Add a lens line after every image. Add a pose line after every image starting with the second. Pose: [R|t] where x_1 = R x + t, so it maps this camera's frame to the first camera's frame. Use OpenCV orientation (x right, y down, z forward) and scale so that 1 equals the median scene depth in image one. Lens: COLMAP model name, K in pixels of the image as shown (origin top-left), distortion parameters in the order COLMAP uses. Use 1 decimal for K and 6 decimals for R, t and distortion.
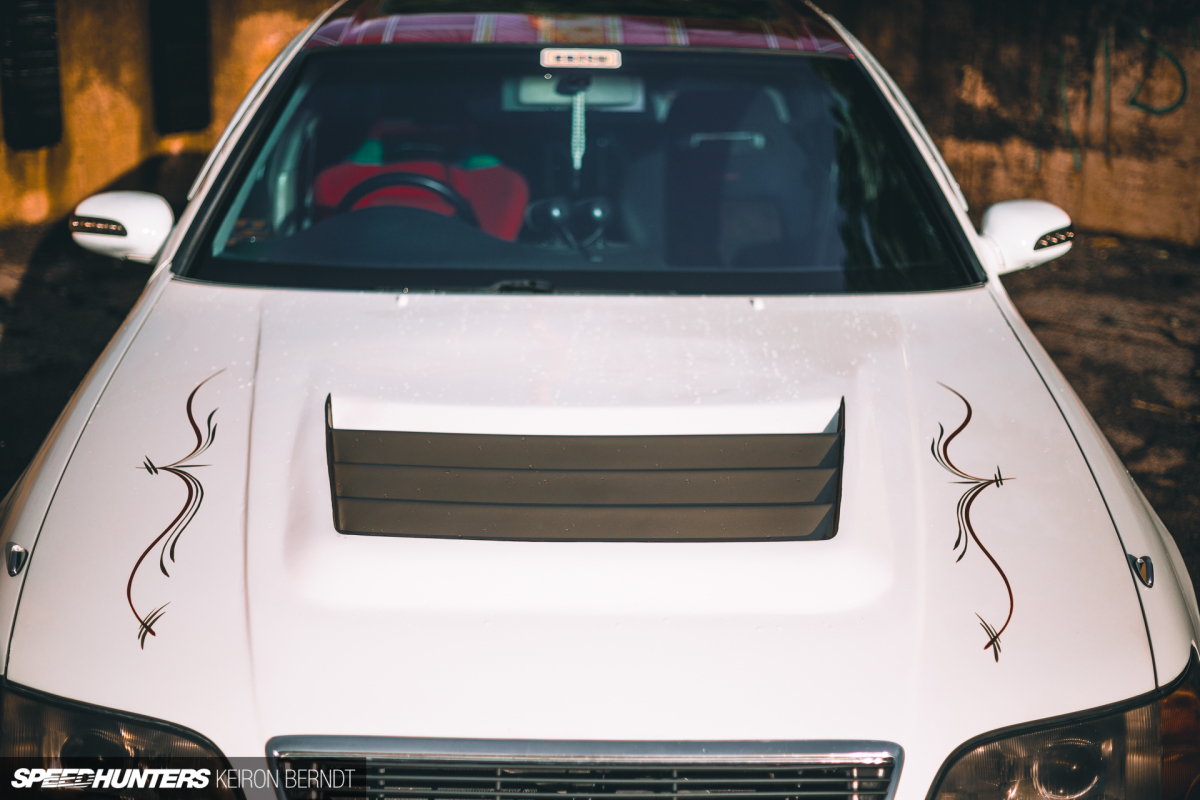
lens RADIAL K [[1791.1, 0, 600.0], [0, 1791.1, 400.0], [0, 0, 1]] dist [-0.072232, -0.067259]
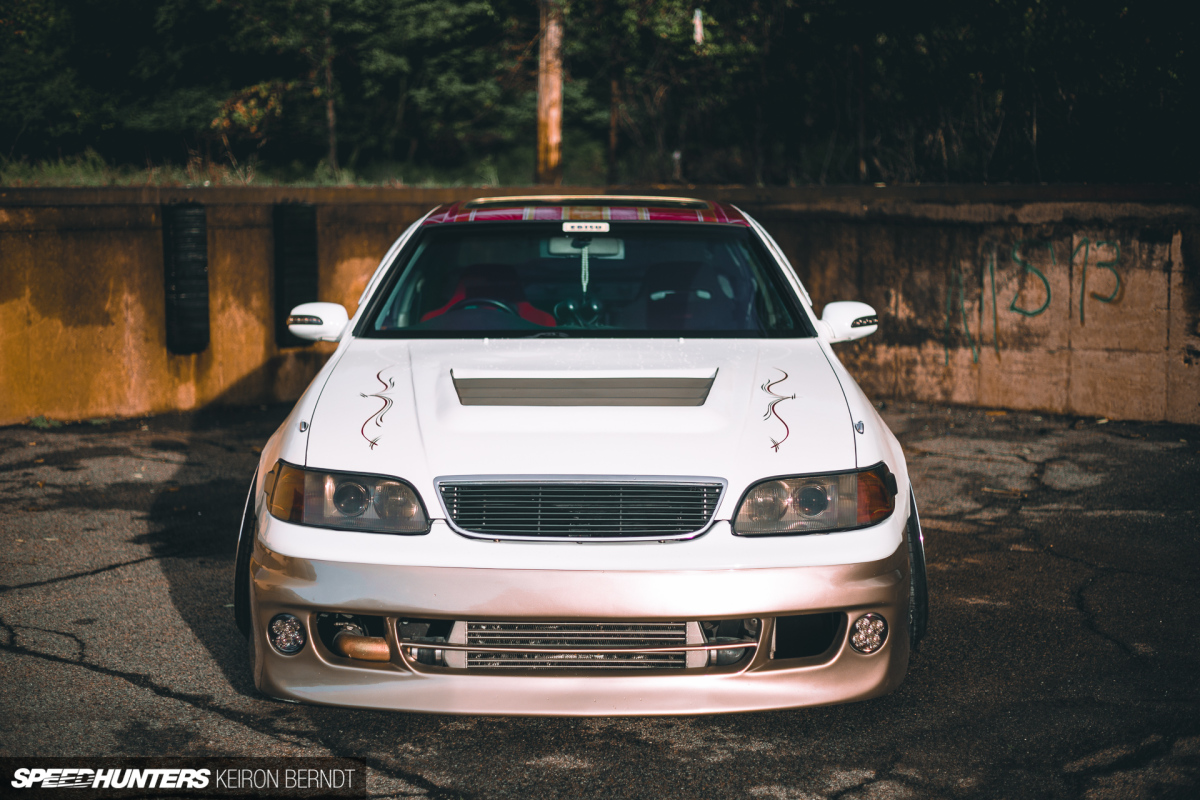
lens RADIAL K [[1729.7, 0, 600.0], [0, 1729.7, 400.0], [0, 0, 1]] dist [-0.012774, -0.023940]
pose [[0.999763, -0.012758, -0.017652, 0.013678], [0.009679, 0.986303, -0.164662, 0.112091], [0.019511, 0.164452, 0.986192, -0.275320]]
